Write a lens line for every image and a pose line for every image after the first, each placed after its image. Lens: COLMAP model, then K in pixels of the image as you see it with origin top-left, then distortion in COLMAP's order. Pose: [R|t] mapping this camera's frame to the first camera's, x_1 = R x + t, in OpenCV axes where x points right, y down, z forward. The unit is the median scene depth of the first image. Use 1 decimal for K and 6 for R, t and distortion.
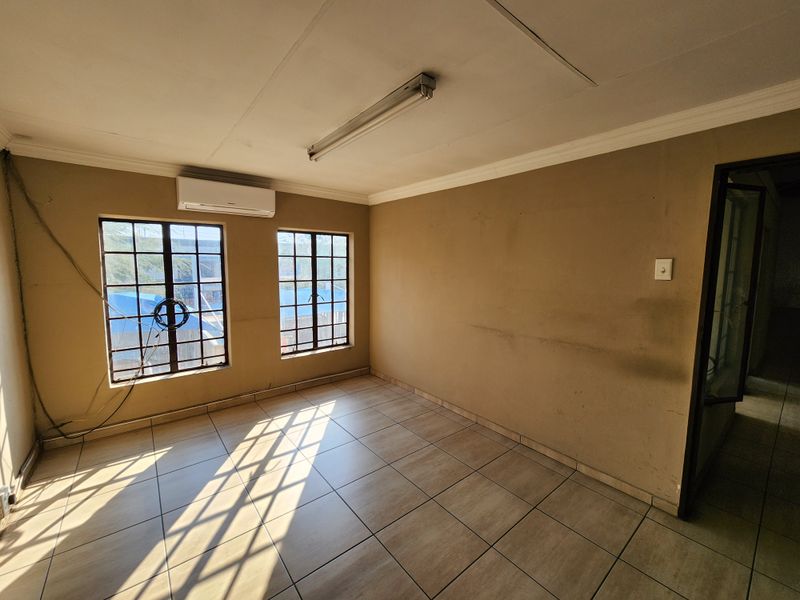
lens RADIAL K [[329.9, 0, 400.6], [0, 329.9, 297.7], [0, 0, 1]] dist [0.000763, -0.000969]
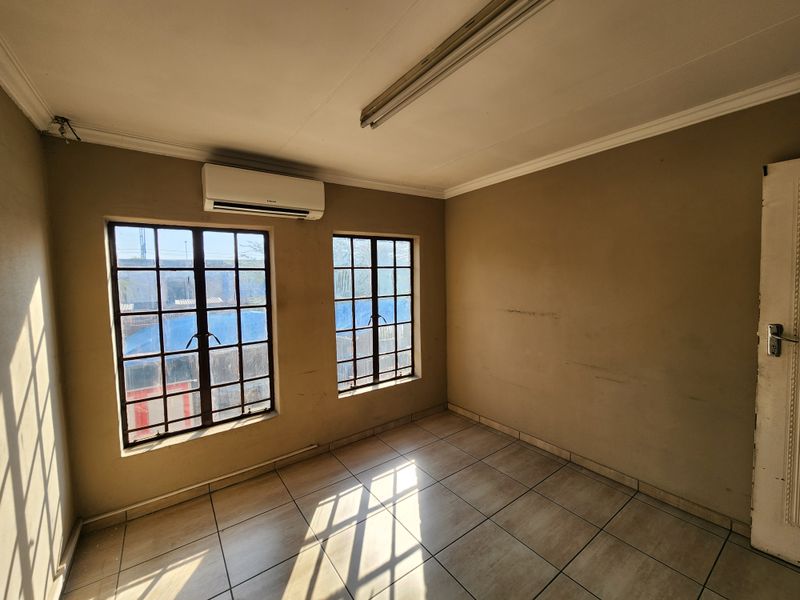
lens RADIAL K [[329.9, 0, 398.1], [0, 329.9, 295.5], [0, 0, 1]] dist [0.000763, -0.000969]
pose [[0.996905, -0.019009, -0.076284, -0.175228], [0.016406, 0.999266, -0.034604, -0.033848], [0.076886, 0.033245, 0.996485, 0.253421]]
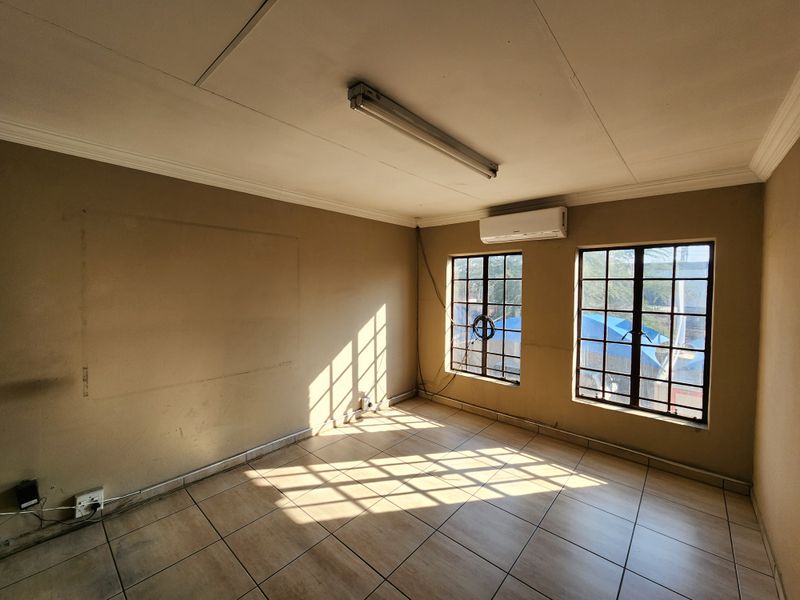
lens RADIAL K [[329.9, 0, 397.3], [0, 329.9, 294.8], [0, 0, 1]] dist [0.000763, -0.000969]
pose [[0.155802, 0.025422, -0.987461, 0.449101], [-0.112038, 0.993673, 0.007904, -0.044479], [0.981414, 0.109402, 0.157665, 0.443211]]
